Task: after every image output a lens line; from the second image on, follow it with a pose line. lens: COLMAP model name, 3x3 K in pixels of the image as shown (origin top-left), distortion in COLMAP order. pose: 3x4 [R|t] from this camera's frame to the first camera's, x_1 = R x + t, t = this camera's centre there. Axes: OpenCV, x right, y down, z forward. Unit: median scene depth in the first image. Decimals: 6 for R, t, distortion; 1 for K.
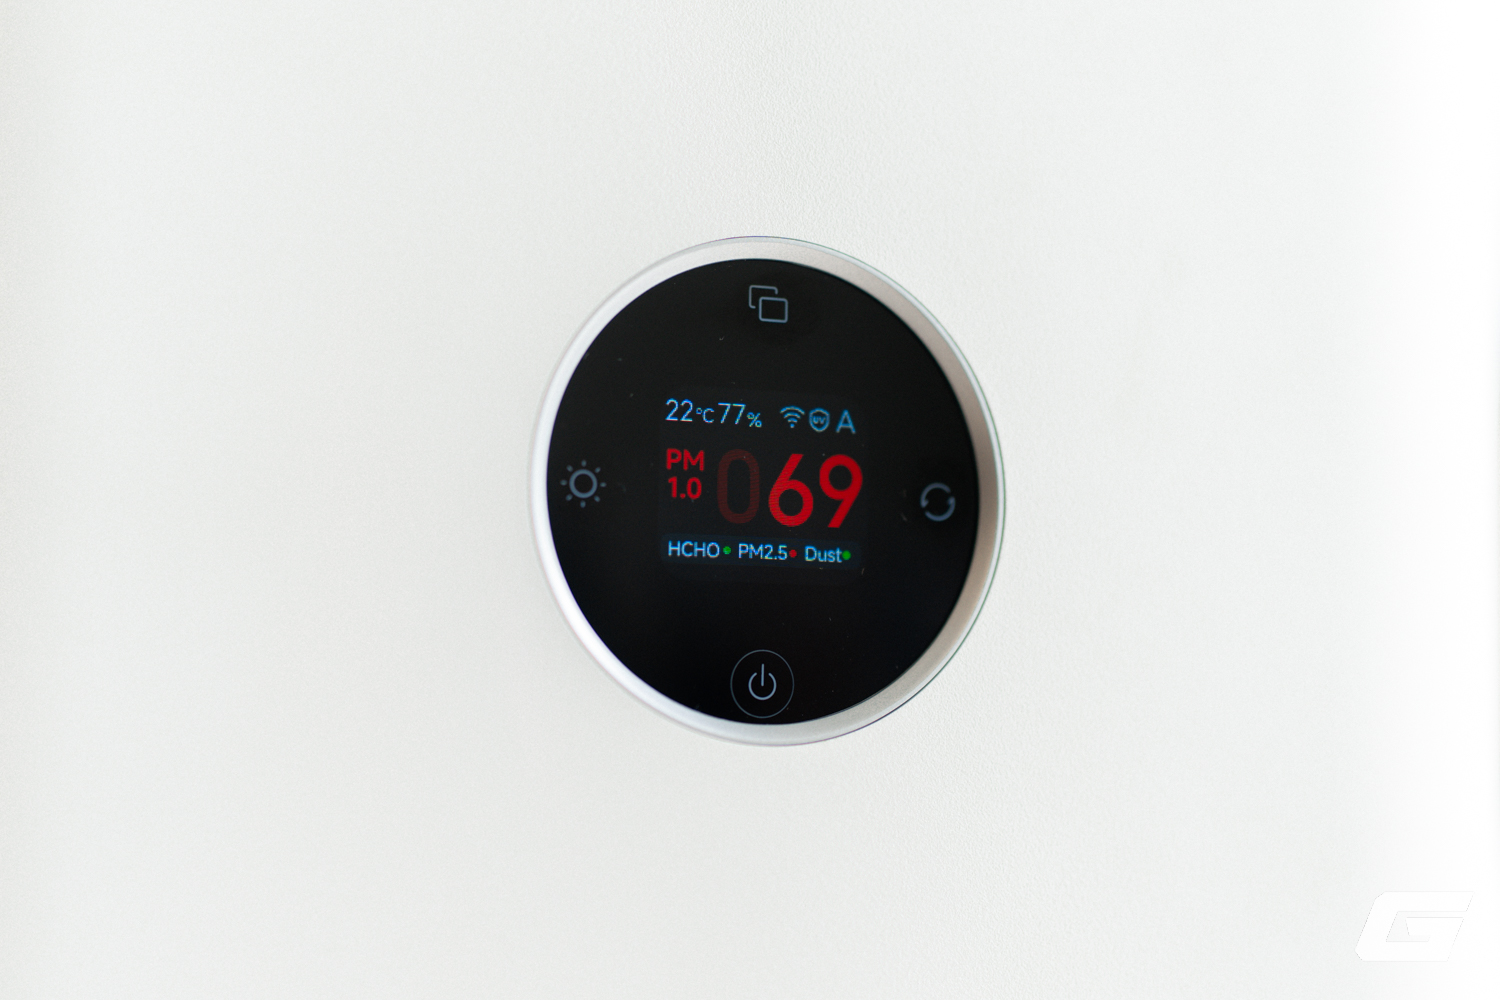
lens RADIAL K [[2333.2, 0, 747.5], [0, 2333.2, 503.2], [0, 0, 1]] dist [0.037962, 0.000000]
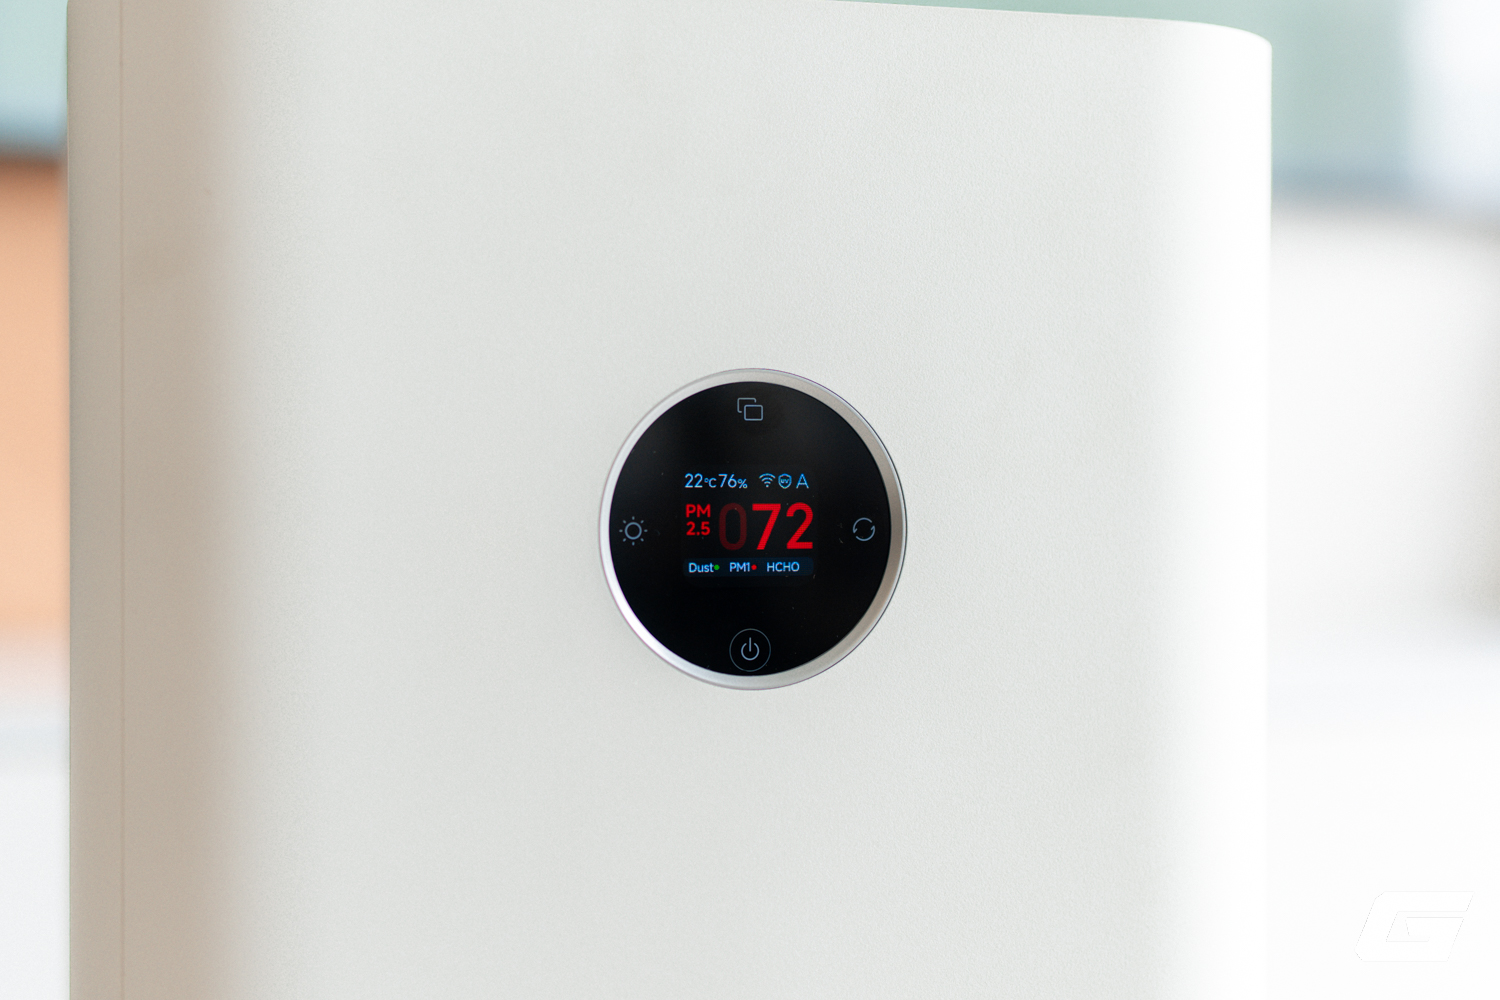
lens RADIAL K [[2333.2, 0, 751.4], [0, 2333.2, 498.8], [0, 0, 1]] dist [0.037962, 0.000000]
pose [[0.997994, -0.014135, -0.061708, 0.107035], [0.018856, 0.996884, 0.076597, -0.147191], [0.060432, -0.077607, 0.995151, -0.574756]]
